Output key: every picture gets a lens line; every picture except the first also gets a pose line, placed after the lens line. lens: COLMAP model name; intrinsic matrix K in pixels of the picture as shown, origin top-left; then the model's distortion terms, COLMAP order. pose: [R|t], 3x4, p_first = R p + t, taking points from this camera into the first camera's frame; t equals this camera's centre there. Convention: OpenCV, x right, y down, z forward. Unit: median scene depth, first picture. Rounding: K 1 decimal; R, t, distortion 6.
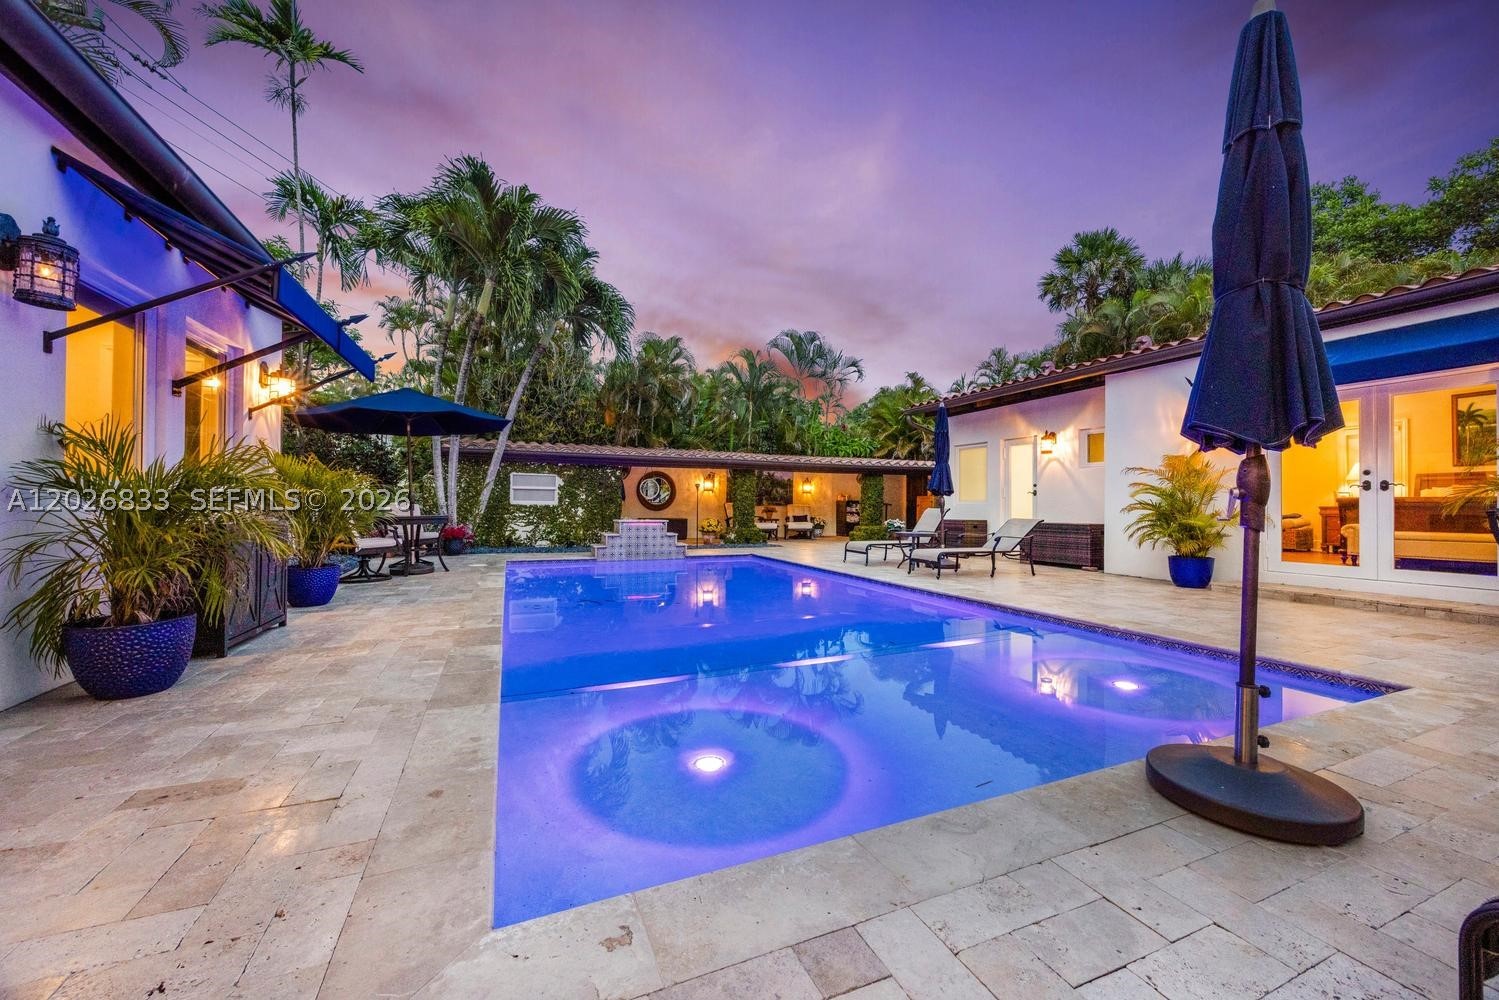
lens RADIAL K [[574.3, 0, 740.2], [0, 574.3, 498.3], [0, 0, 1]] dist [-0.000799, 0.000212]
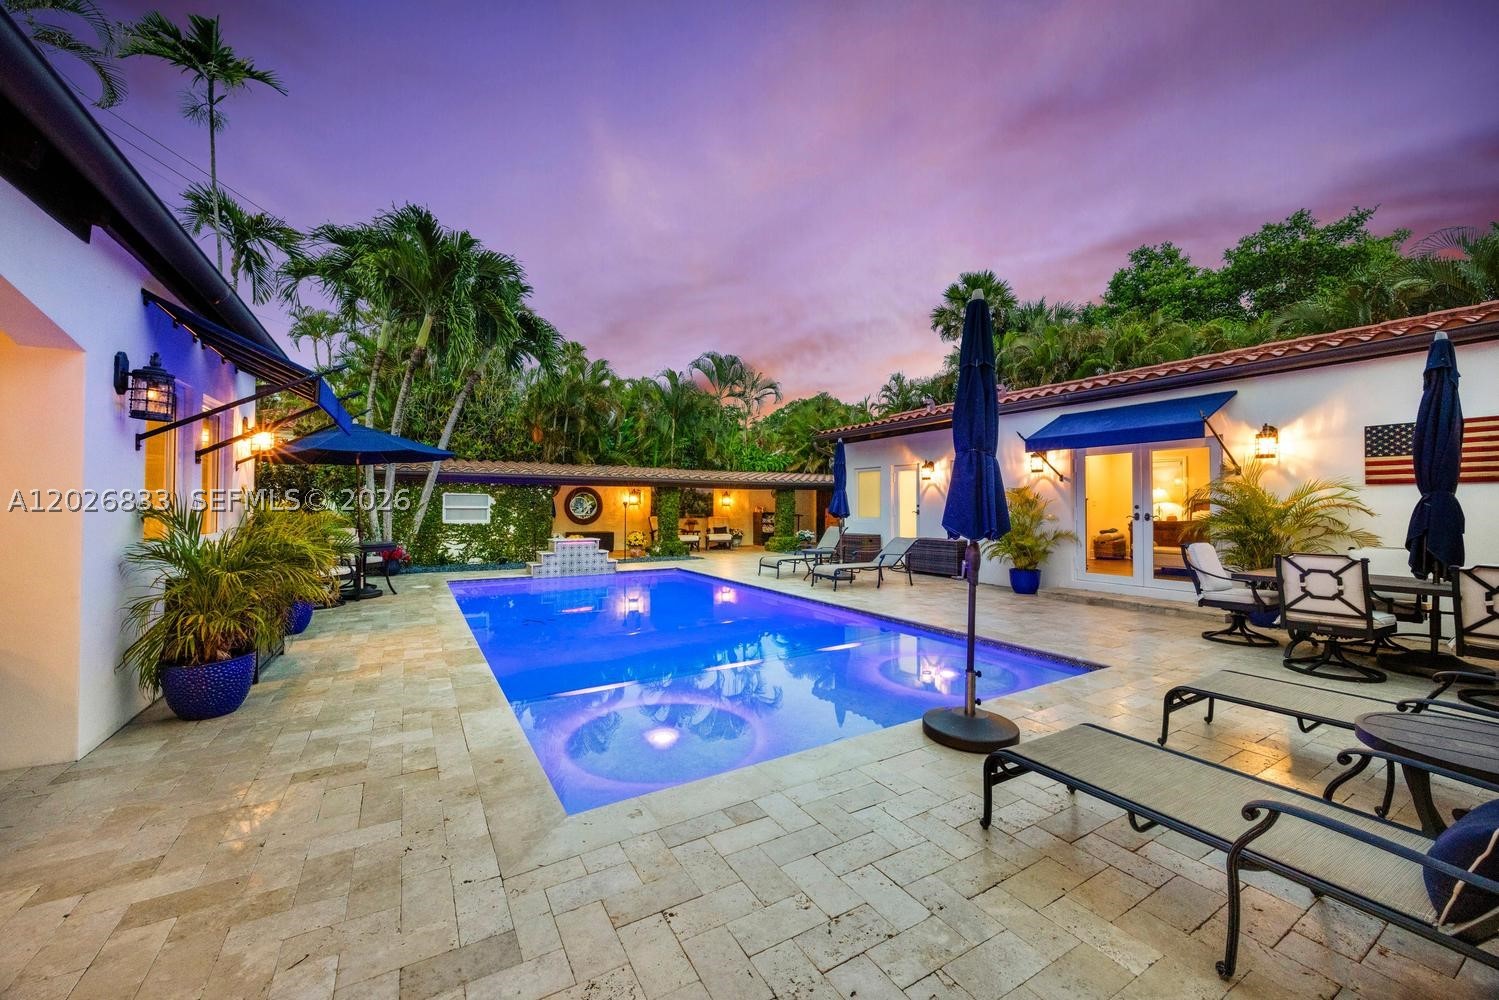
lens RADIAL K [[578.2, 0, 740.9], [0, 578.2, 487.6], [0, 0, 1]] dist [0.000800, 0.000185]
pose [[0.989982, 0.000214, 0.141190, -0.013993], [0.002279, 0.999844, -0.017494, -0.034547], [-0.141172, 0.017640, 0.989828, -0.111103]]
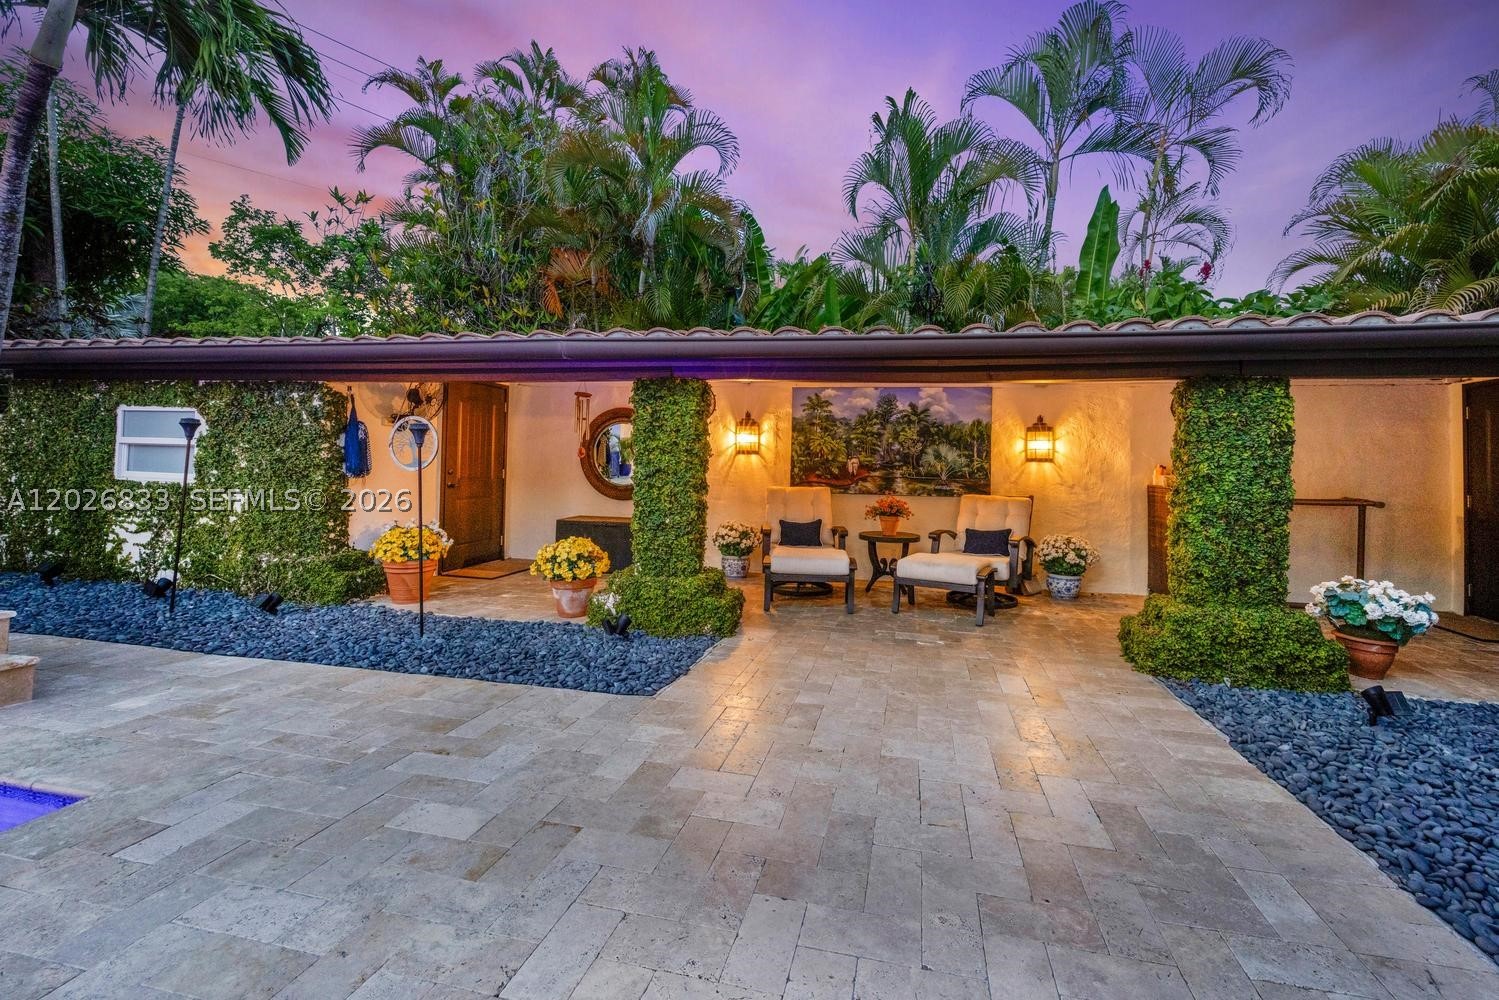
lens RADIAL K [[606.9, 0, 803.9], [0, 606.9, 455.2], [0, 0, 1]] dist [-0.011108, 0.000018]
pose [[0.841076, 0.000141, -0.540917, 0.274182], [-0.012946, 0.999719, -0.019871, -0.005706], [0.540762, 0.023716, 0.840841, 0.889913]]
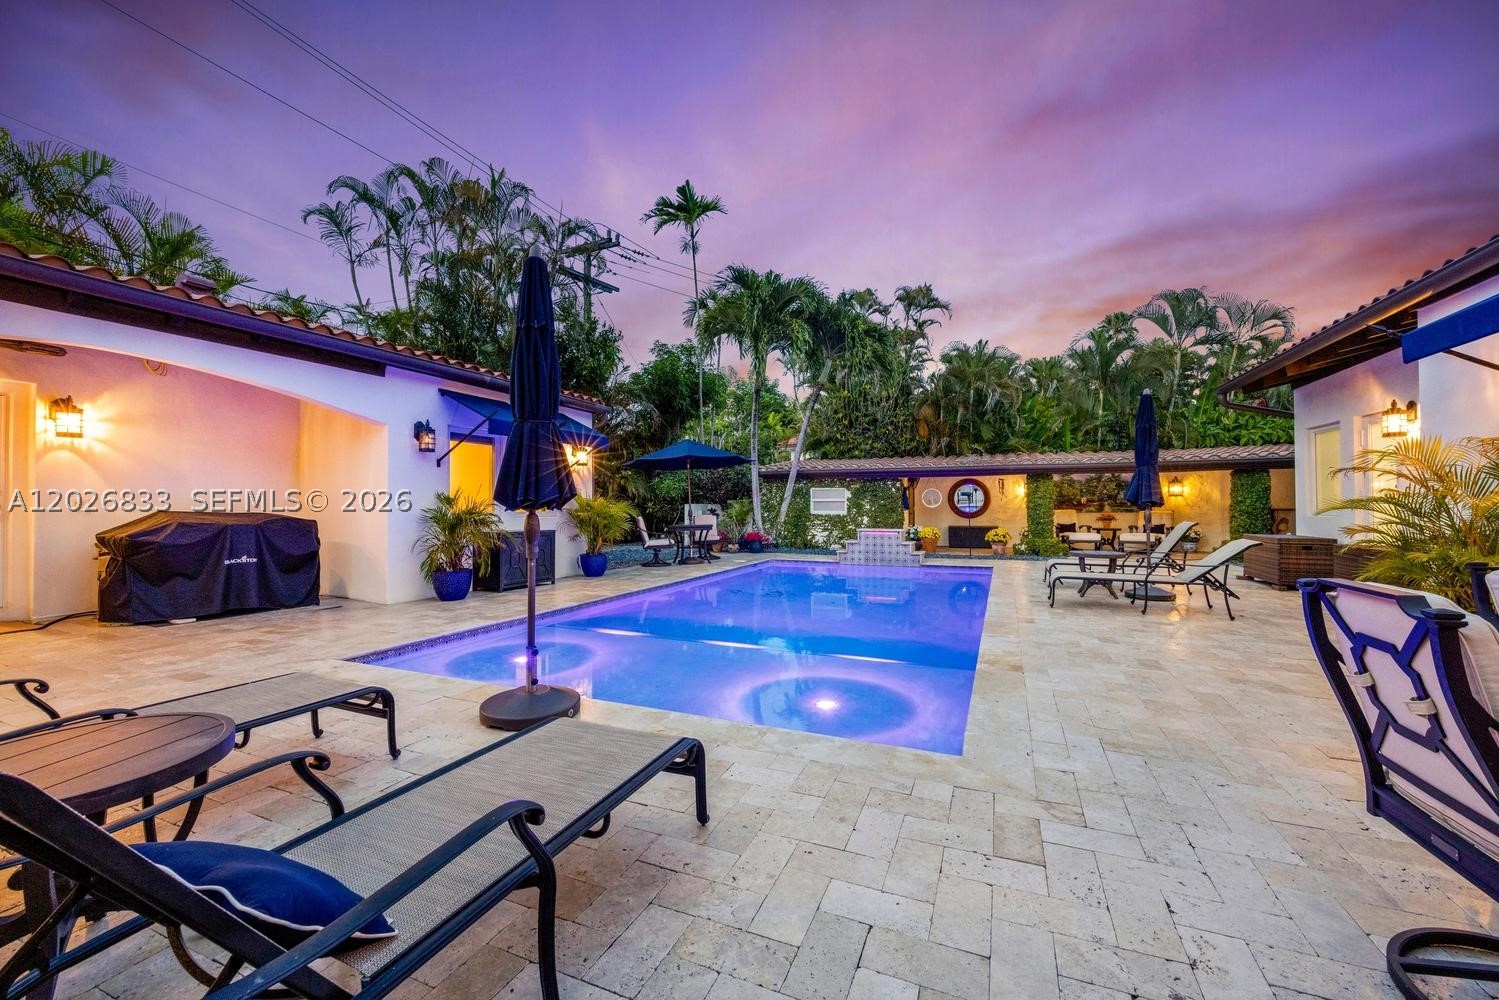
lens RADIAL K [[573.4, 0, 749.5], [0, 573.4, 500.0], [0, 0, 1]] dist [-0.001815, -0.000031]
pose [[0.695819, -0.017174, -0.718012, 0.389821], [0.018964, 0.999805, -0.005536, -0.015091], [0.717967, -0.009764, 0.696009, 0.045454]]
